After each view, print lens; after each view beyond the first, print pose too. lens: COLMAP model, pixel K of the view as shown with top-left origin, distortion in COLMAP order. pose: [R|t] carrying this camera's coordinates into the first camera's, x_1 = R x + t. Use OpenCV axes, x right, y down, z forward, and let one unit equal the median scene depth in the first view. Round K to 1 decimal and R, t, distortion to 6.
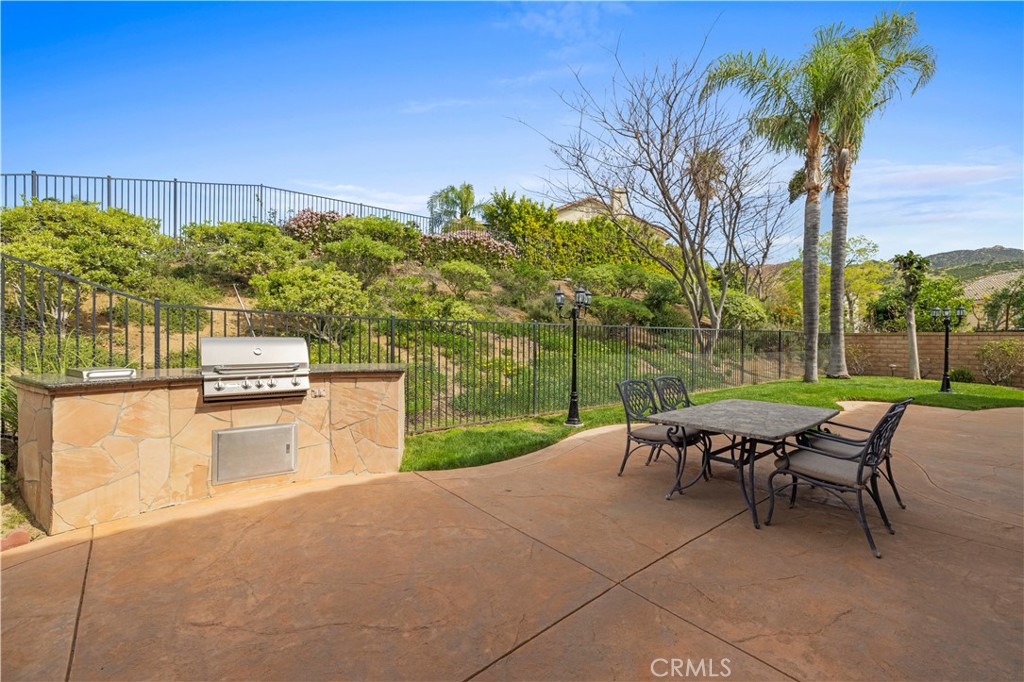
lens RADIAL K [[430.4, 0, 513.2], [0, 430.4, 332.5], [0, 0, 1]] dist [0.004895, 0.000197]
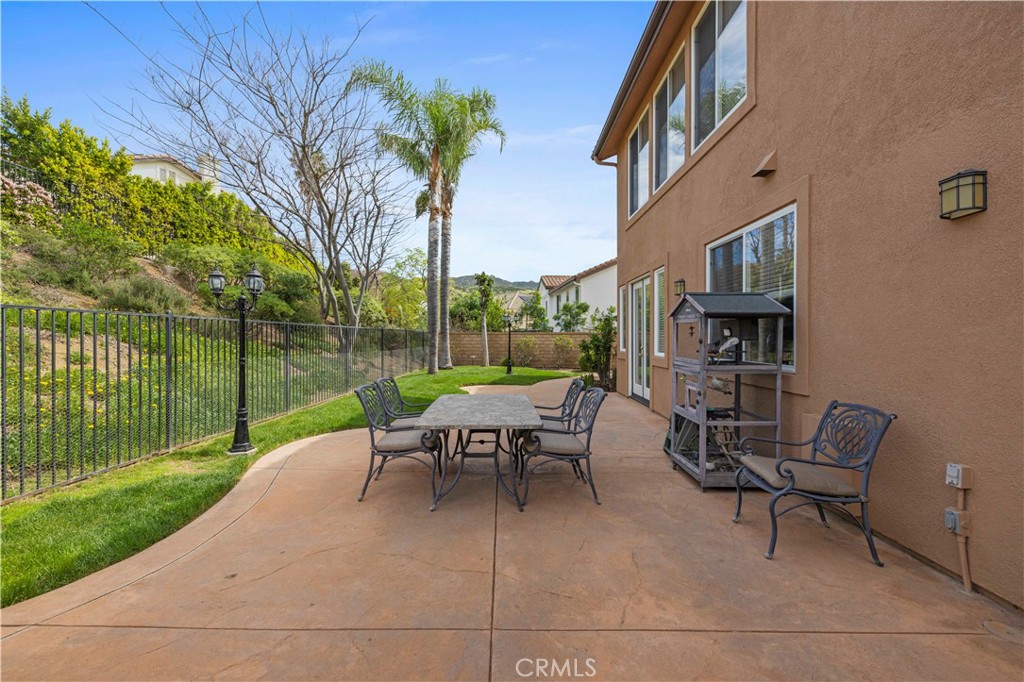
lens RADIAL K [[430.4, 0, 513.2], [0, 430.4, 332.5], [0, 0, 1]] dist [0.004895, 0.000197]
pose [[0.641669, 0.004347, 0.766969, -0.067776], [-0.007101, 0.999975, 0.000274, 0.001043], [-0.766949, -0.005622, 0.641684, 0.078421]]
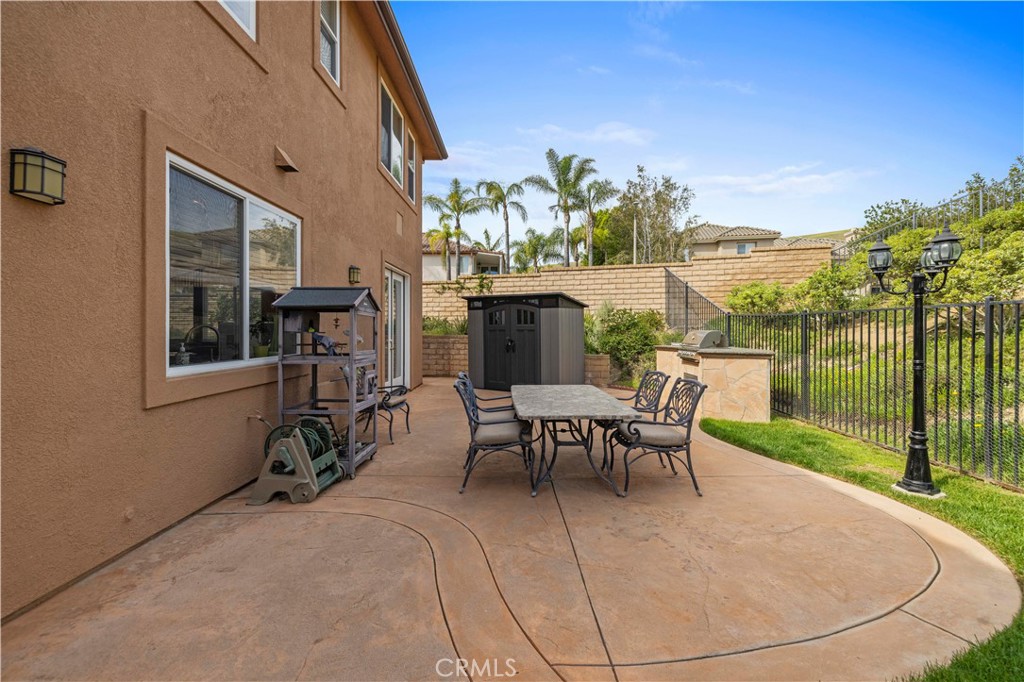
lens RADIAL K [[430.4, 0, 513.2], [0, 430.4, 332.5], [0, 0, 1]] dist [0.004895, 0.000197]
pose [[-0.653444, 0.009718, -0.756913, 0.368472], [0.010623, 0.999937, 0.003668, 0.004691], [0.756901, -0.005644, -0.653506, 0.432879]]
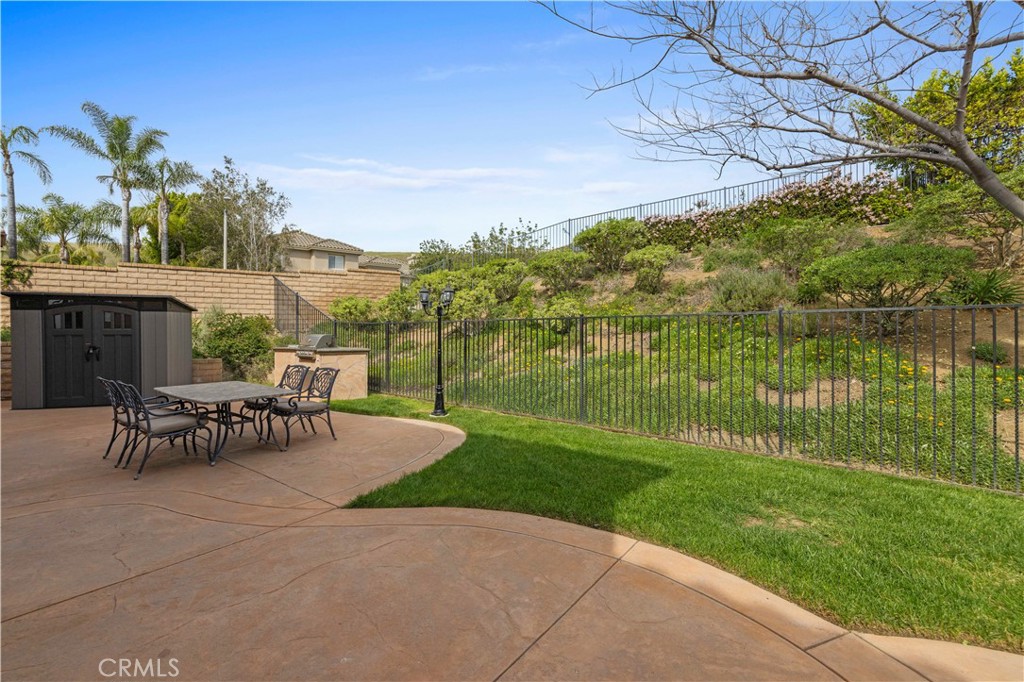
lens RADIAL K [[430.4, 0, 513.2], [0, 430.4, 332.5], [0, 0, 1]] dist [0.004895, 0.000197]
pose [[0.181086, 0.006813, -0.983444, 0.499178], [0.011562, 0.999892, 0.009056, 0.001774], [0.983399, -0.013011, 0.180988, 0.439666]]
